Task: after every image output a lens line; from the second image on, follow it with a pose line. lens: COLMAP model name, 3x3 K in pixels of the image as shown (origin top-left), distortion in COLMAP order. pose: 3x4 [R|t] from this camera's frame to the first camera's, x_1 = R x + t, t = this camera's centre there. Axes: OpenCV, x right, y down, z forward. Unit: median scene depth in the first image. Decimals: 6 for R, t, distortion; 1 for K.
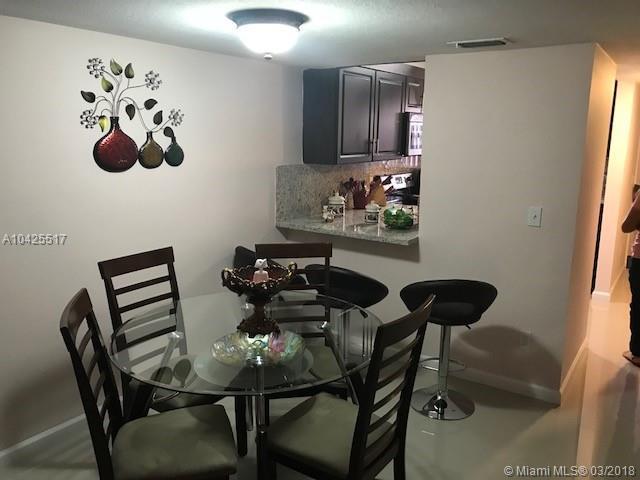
lens RADIAL K [[522.6, 0, 320.0], [0, 522.6, 240.0], [0, 0, 1]] dist [-0.013720, -0.002750]
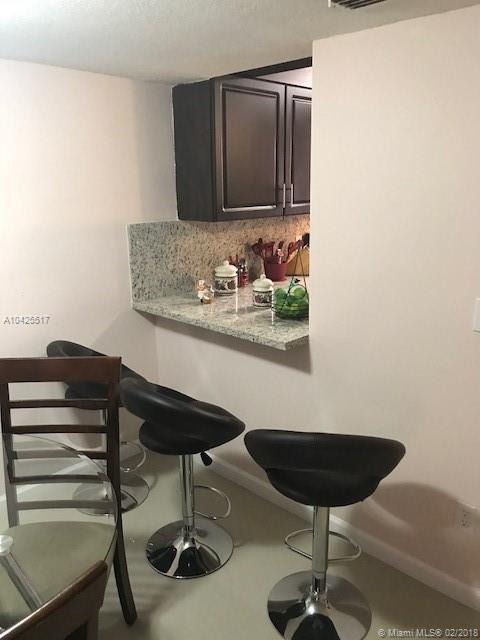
lens RADIAL K [[537.2, 0, 240.0], [0, 537.2, 320.0], [0, 0, 1]] dist [0.006395, 0.001934]
pose [[0.981764, 0.027337, -0.188127, 0.207217], [-0.016937, 0.998249, 0.056671, -0.055393], [0.189346, -0.052452, 0.980508, 0.297910]]
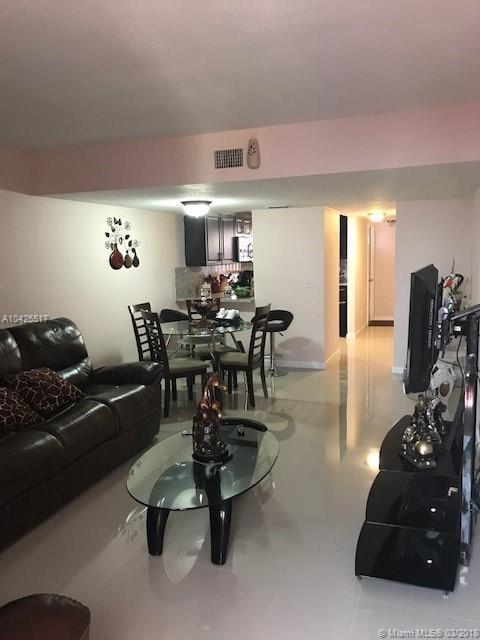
lens RADIAL K [[522.6, 0, 240.3], [0, 522.6, 331.6], [0, 0, 1]] dist [-0.013720, -0.002750]
pose [[0.973681, -0.063012, 0.219032, -0.272401], [0.074446, 0.996239, -0.044339, 0.178129], [-0.215414, 0.059478, 0.974710, -0.817625]]
